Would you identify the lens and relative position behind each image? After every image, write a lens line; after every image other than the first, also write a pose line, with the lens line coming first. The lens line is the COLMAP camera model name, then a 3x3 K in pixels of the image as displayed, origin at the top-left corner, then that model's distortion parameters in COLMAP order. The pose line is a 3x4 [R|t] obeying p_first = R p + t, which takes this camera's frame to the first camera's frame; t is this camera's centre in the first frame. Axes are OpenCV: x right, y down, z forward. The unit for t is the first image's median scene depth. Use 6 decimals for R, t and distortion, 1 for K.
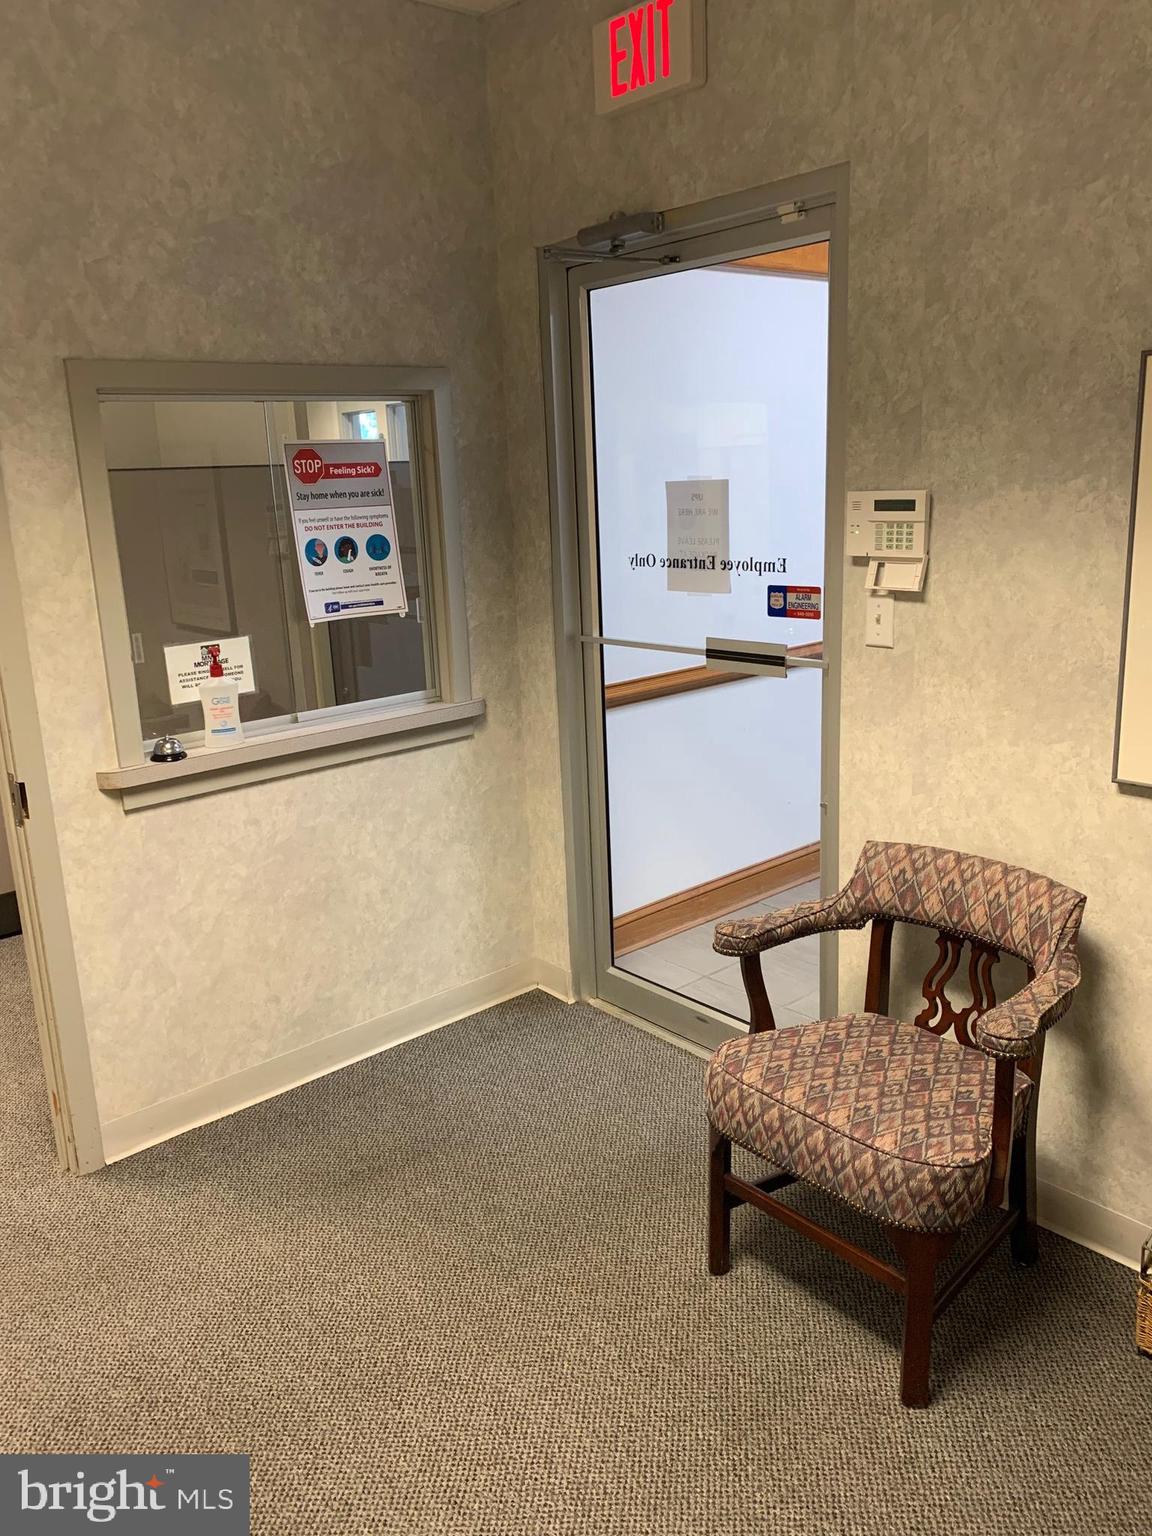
lens RADIAL K [[1179.2, 0, 586.5], [0, 1179.2, 770.4], [0, 0, 1]] dist [0.067213, -0.054438]
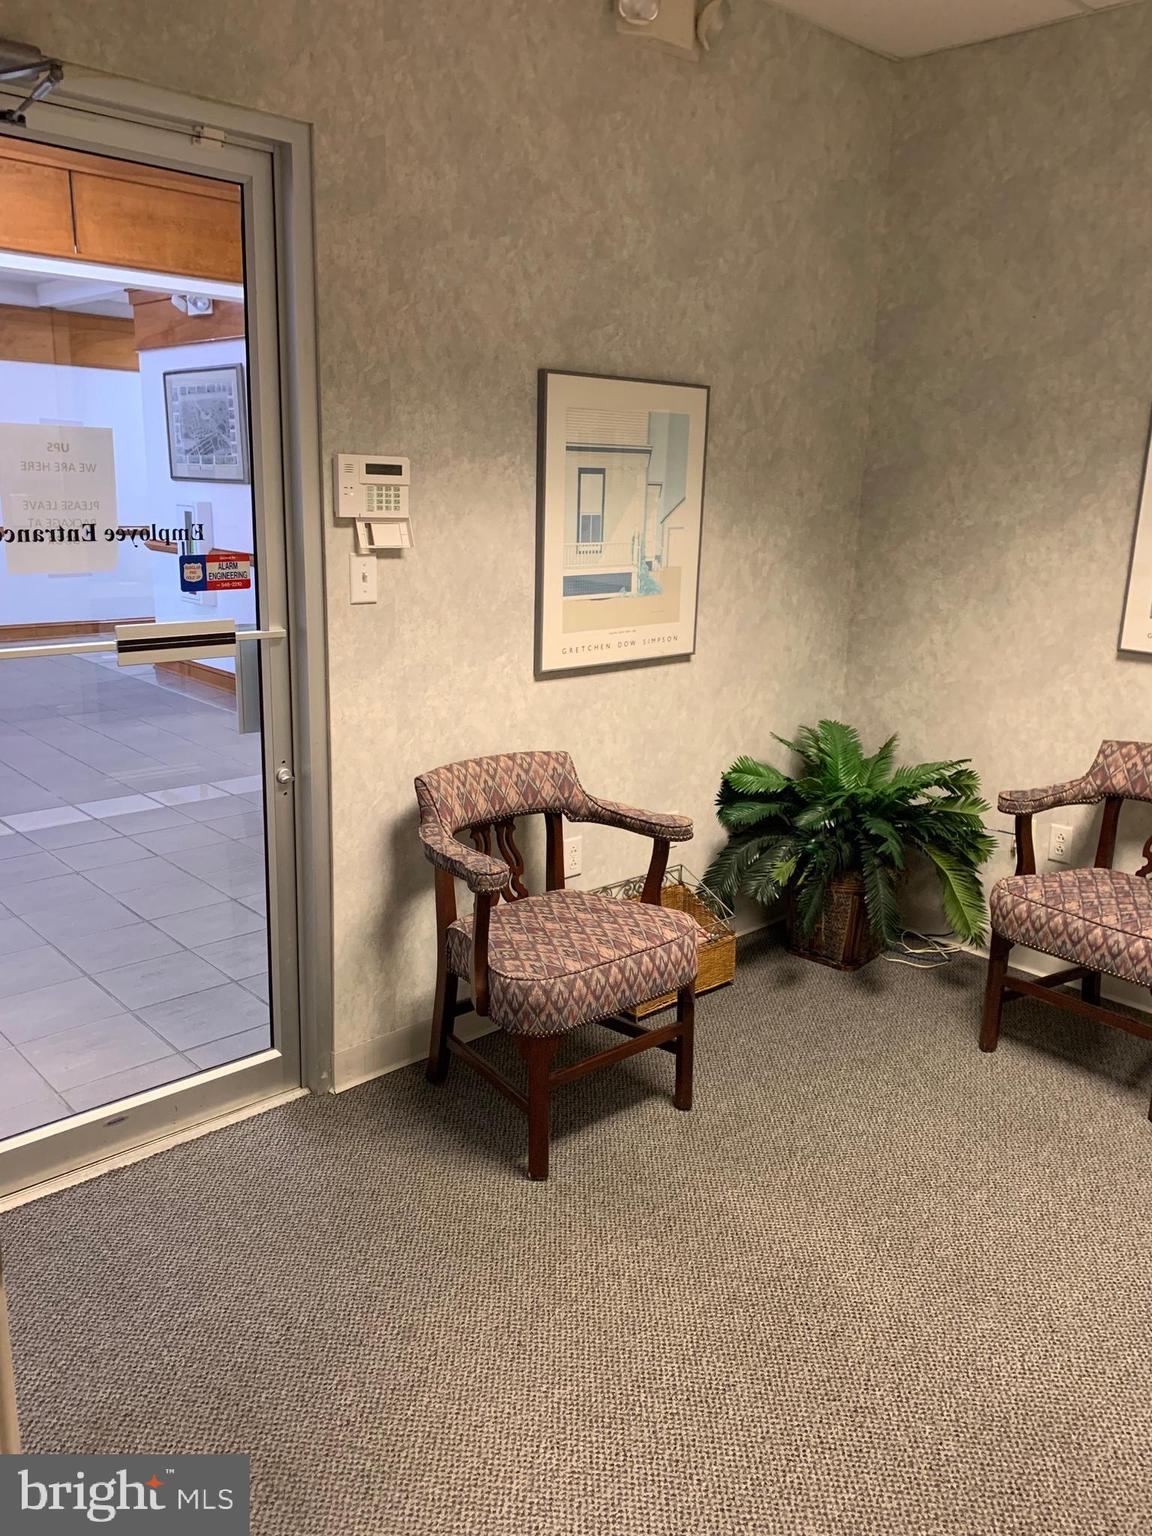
lens RADIAL K [[1179.2, 0, 587.2], [0, 1179.2, 771.8], [0, 0, 1]] dist [0.067213, -0.054438]
pose [[-0.012522, -0.203971, 0.978897, -0.882834], [0.219911, 0.954443, 0.201689, -0.138662], [-0.975440, 0.217795, 0.032904, 0.854910]]
